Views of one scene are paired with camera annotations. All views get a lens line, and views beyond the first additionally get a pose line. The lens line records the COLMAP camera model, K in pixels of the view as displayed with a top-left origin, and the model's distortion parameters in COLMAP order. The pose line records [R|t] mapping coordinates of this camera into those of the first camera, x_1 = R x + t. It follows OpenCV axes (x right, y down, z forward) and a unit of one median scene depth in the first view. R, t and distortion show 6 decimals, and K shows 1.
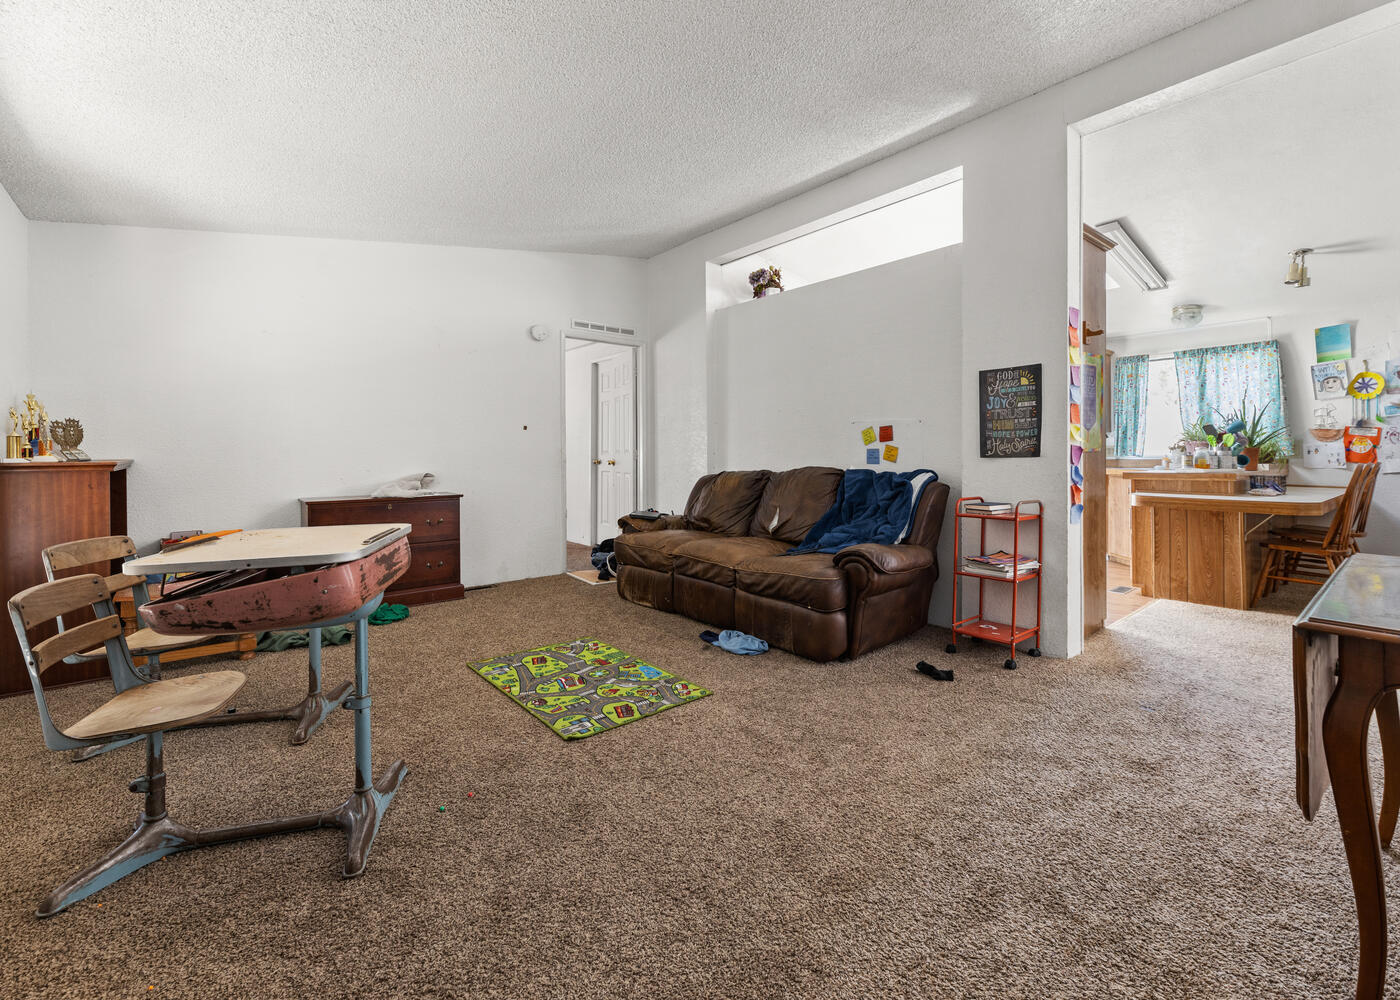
lens RADIAL K [[653.1, 0, 773.9], [0, 653.1, 447.5], [0, 0, 1]] dist [0.001732, -0.000355]
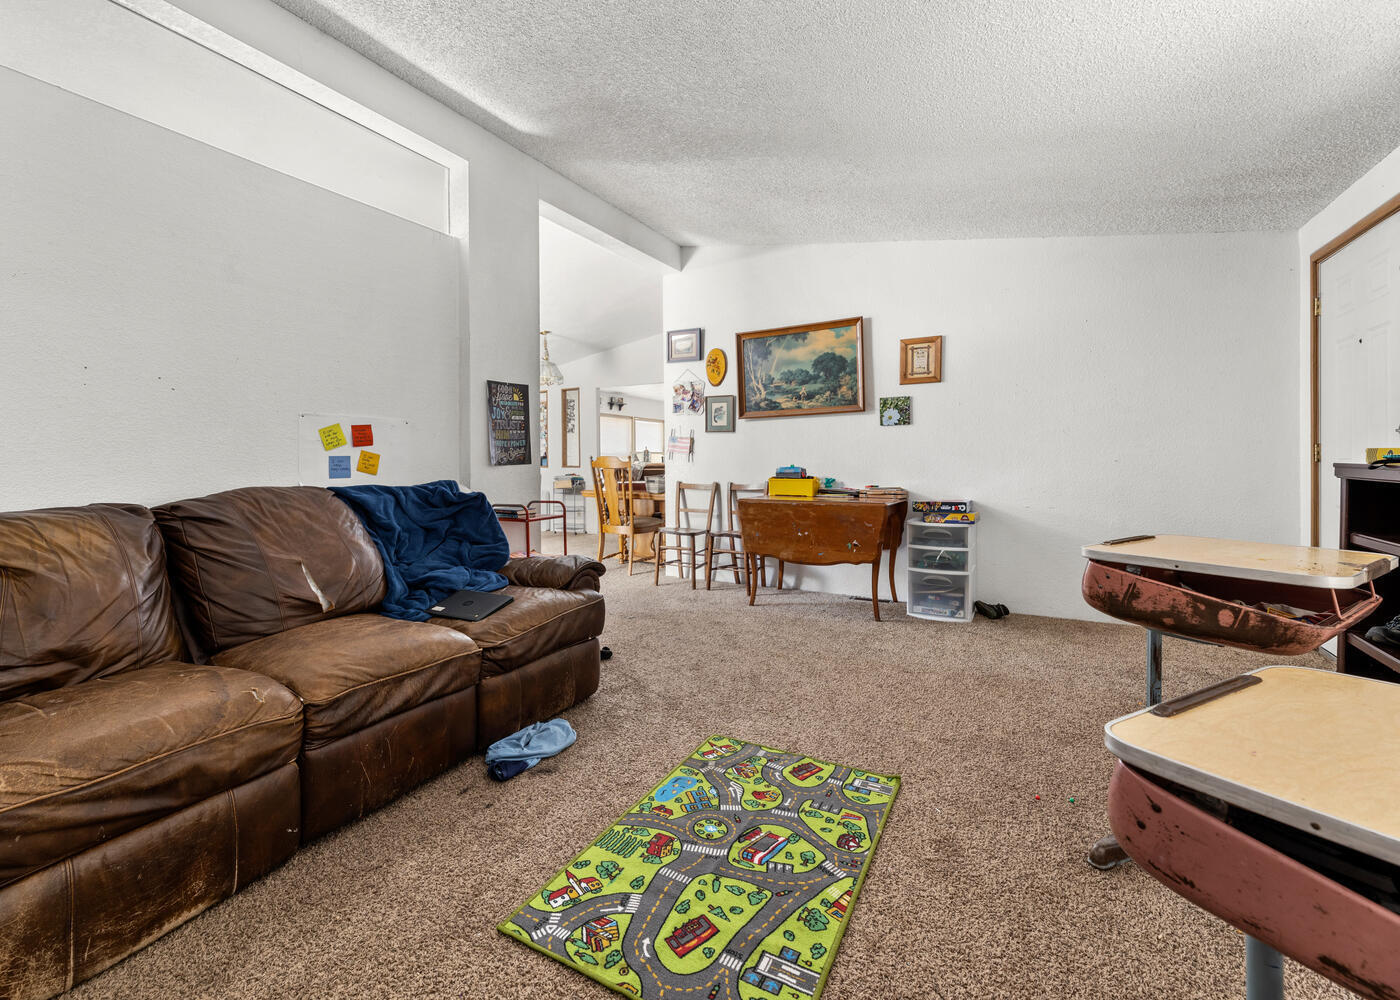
lens RADIAL K [[653.1, 0, 623.3], [0, 653.1, 455.9], [0, 0, 1]] dist [0.001732, -0.000355]
pose [[-0.290504, 0.007247, 0.956846, -0.831858], [-0.002238, 0.999963, -0.008253, 0.009763], [-0.956871, -0.004539, -0.290477, 1.270962]]
